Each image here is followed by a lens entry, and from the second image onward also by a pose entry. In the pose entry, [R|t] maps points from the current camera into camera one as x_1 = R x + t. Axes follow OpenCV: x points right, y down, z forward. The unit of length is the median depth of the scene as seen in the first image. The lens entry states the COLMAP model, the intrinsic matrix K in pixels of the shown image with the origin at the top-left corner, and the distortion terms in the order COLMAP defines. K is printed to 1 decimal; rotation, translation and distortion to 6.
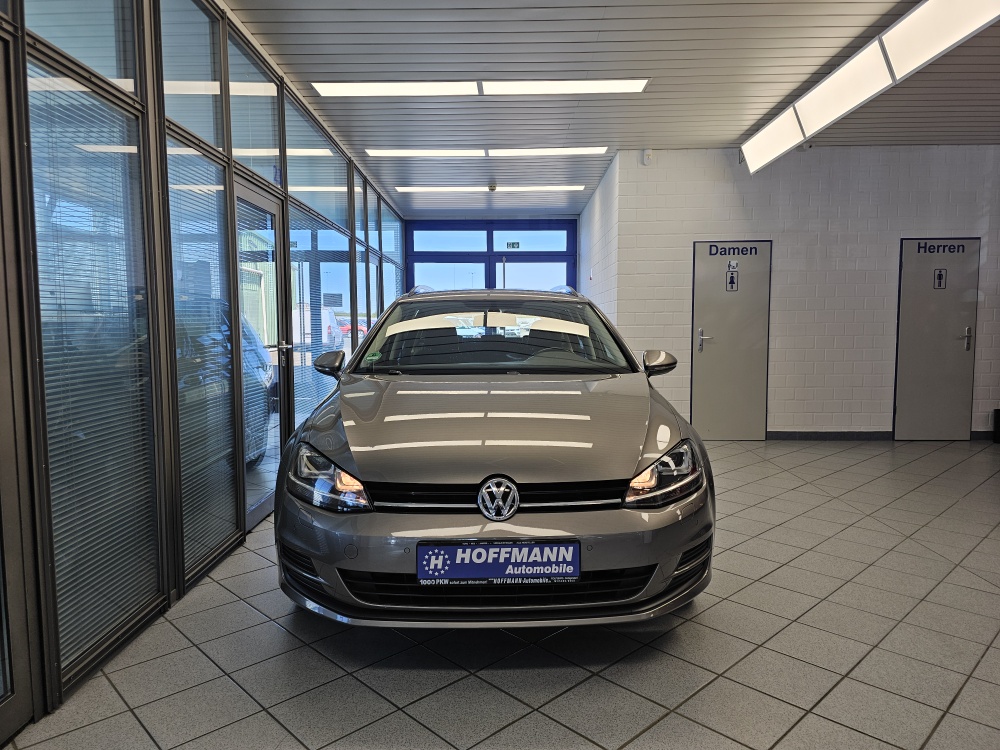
lens RADIAL K [[676.9, 0, 497.9], [0, 676.9, 372.6], [0, 0, 1]] dist [0.072866, -0.080666]
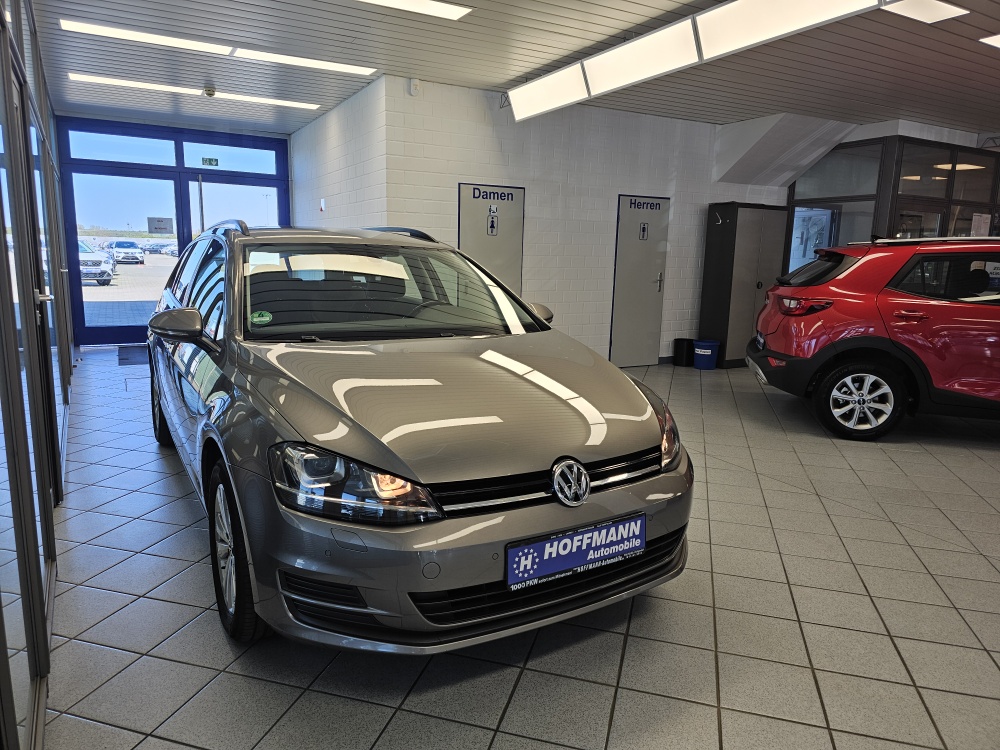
lens RADIAL K [[676.9, 0, 497.9], [0, 676.9, 372.6], [0, 0, 1]] dist [0.072866, -0.080666]
pose [[0.863944, -0.062672, 0.499672, -0.515549], [0.010167, 0.994194, 0.107120, -0.061557], [-0.503484, -0.087465, 0.859566, 0.253522]]
